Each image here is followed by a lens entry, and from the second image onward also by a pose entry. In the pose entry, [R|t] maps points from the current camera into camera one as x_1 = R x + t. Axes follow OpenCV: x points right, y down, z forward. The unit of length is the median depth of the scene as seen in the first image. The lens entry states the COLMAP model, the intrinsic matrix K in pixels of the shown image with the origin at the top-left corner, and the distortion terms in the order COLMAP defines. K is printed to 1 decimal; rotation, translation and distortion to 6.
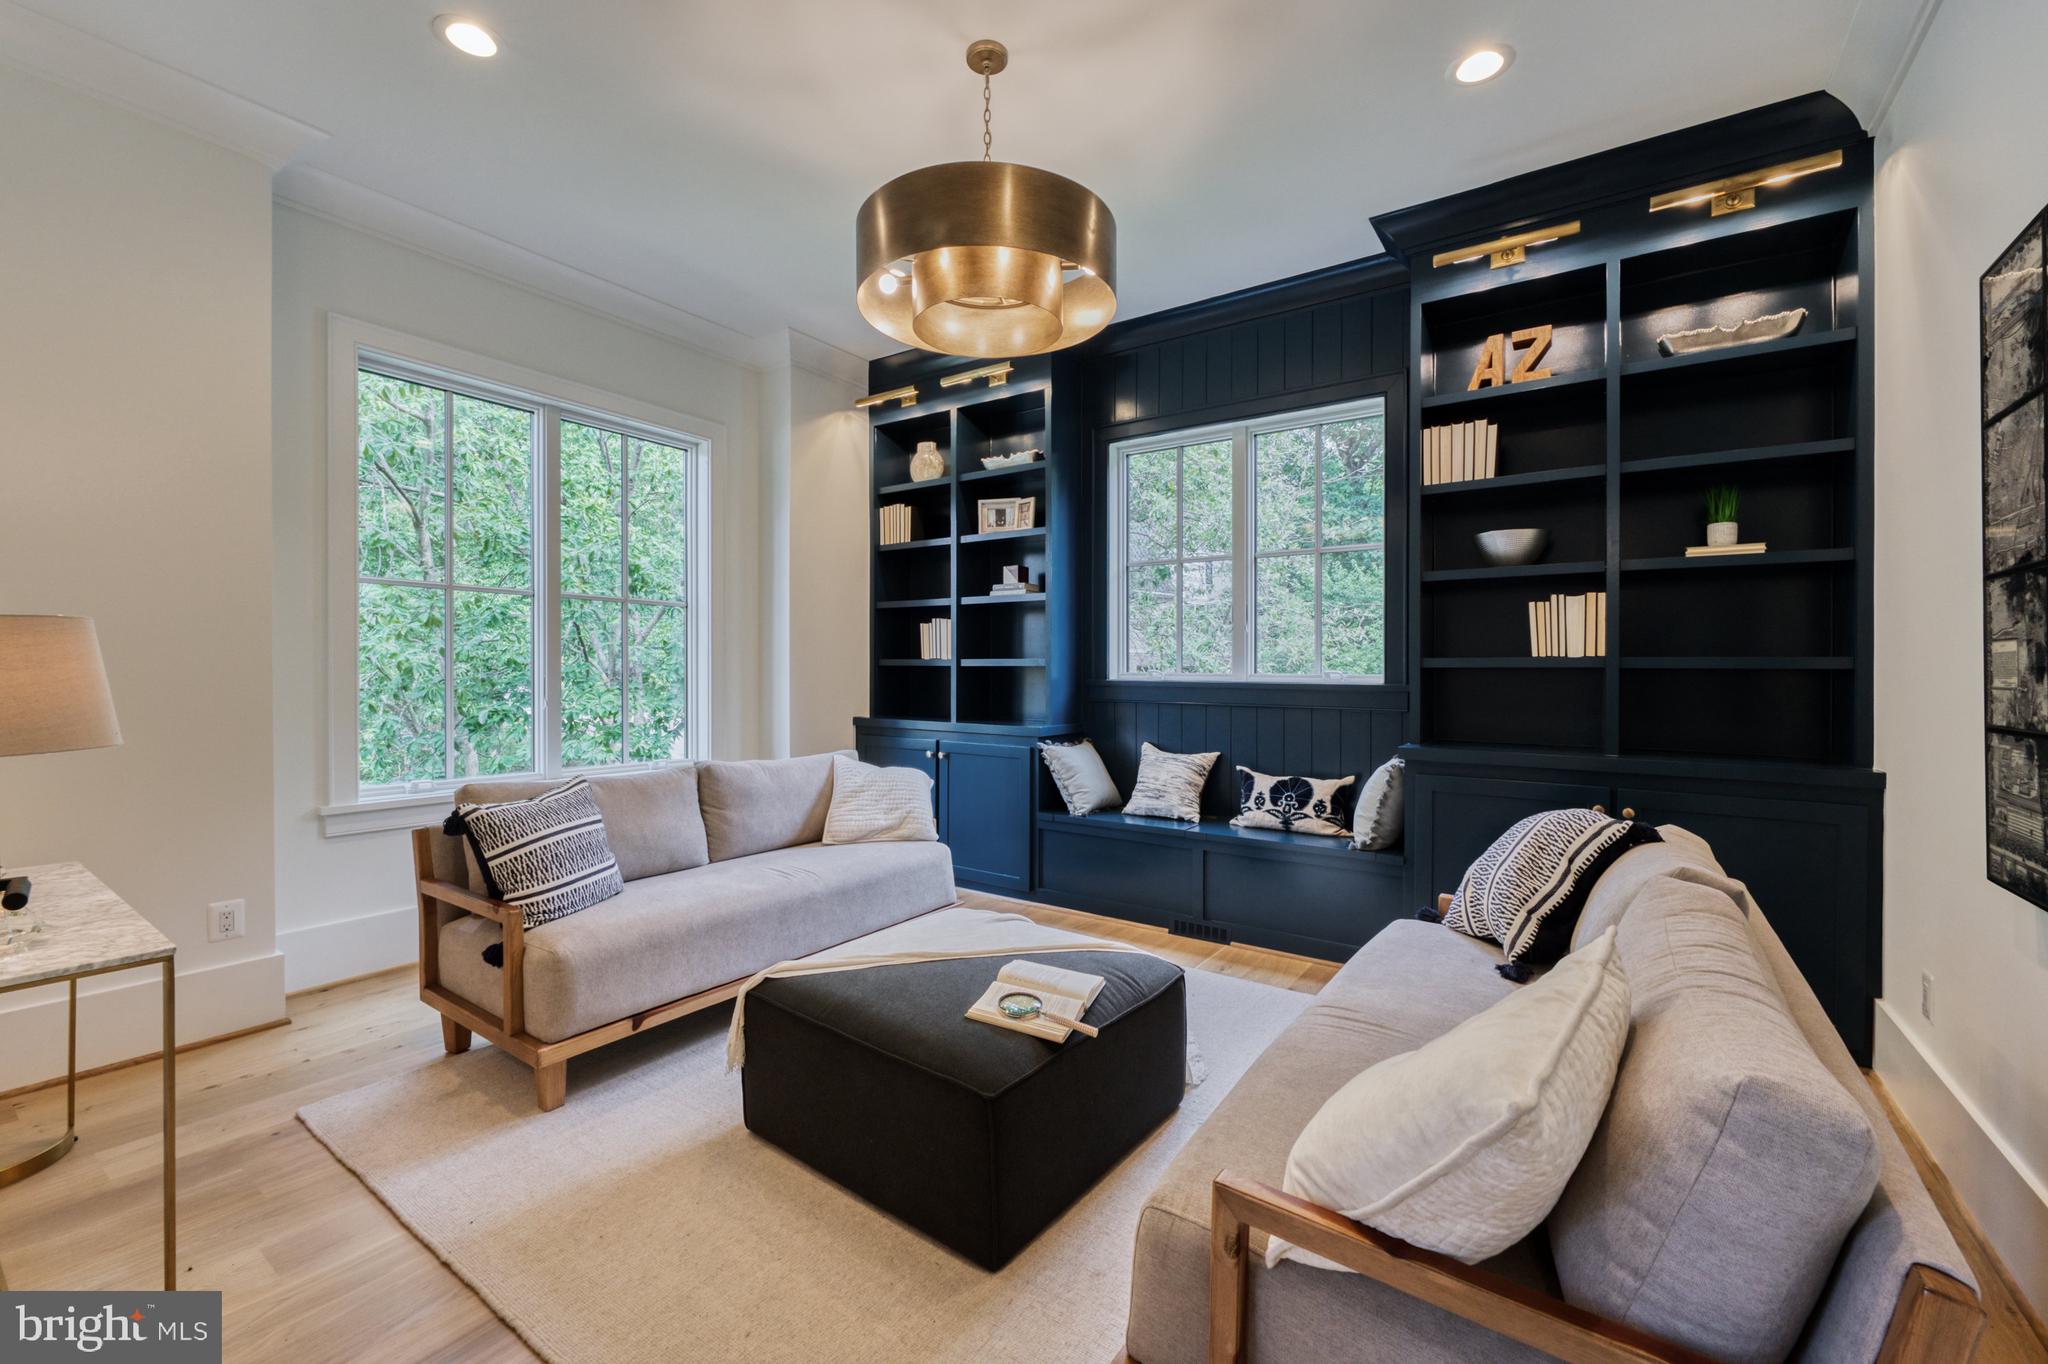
lens RADIAL K [[835.4, 0, 1025.3], [0, 835.4, 670.7], [0, 0, 1]] dist [0.000451, 0.000020]
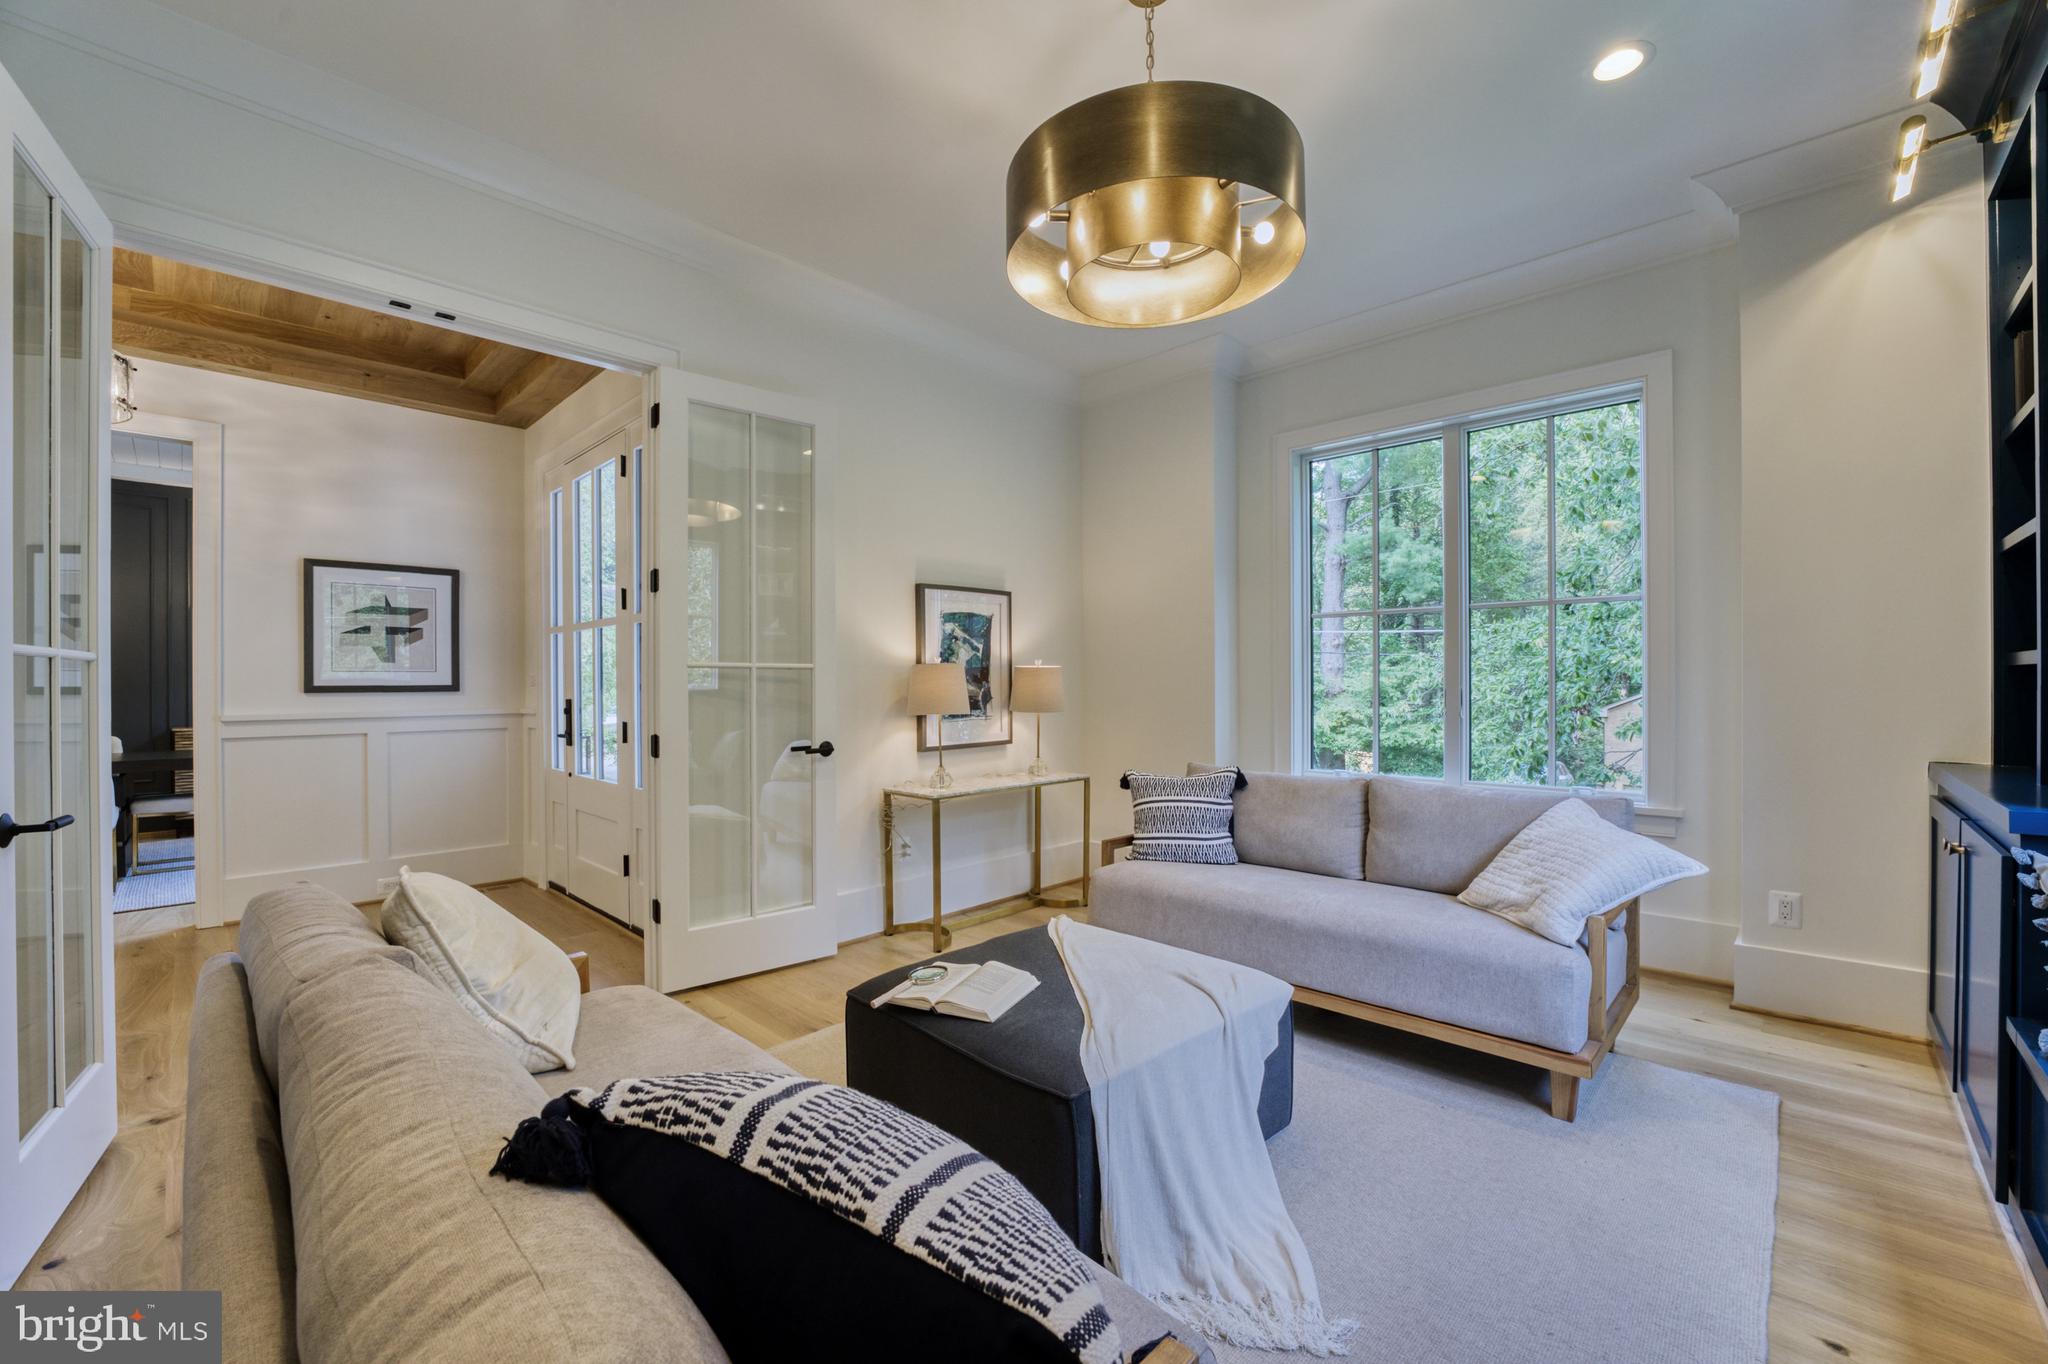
lens RADIAL K [[826.6, 0, 1027.5], [0, 826.6, 689.4], [0, 0, 1]] dist [-0.023590, 0.000050]
pose [[-0.150476, -0.004222, -0.988605, 0.591824], [-0.005087, 0.999981, -0.003497, 0.017092], [0.988601, 0.004502, -0.150494, 0.745100]]
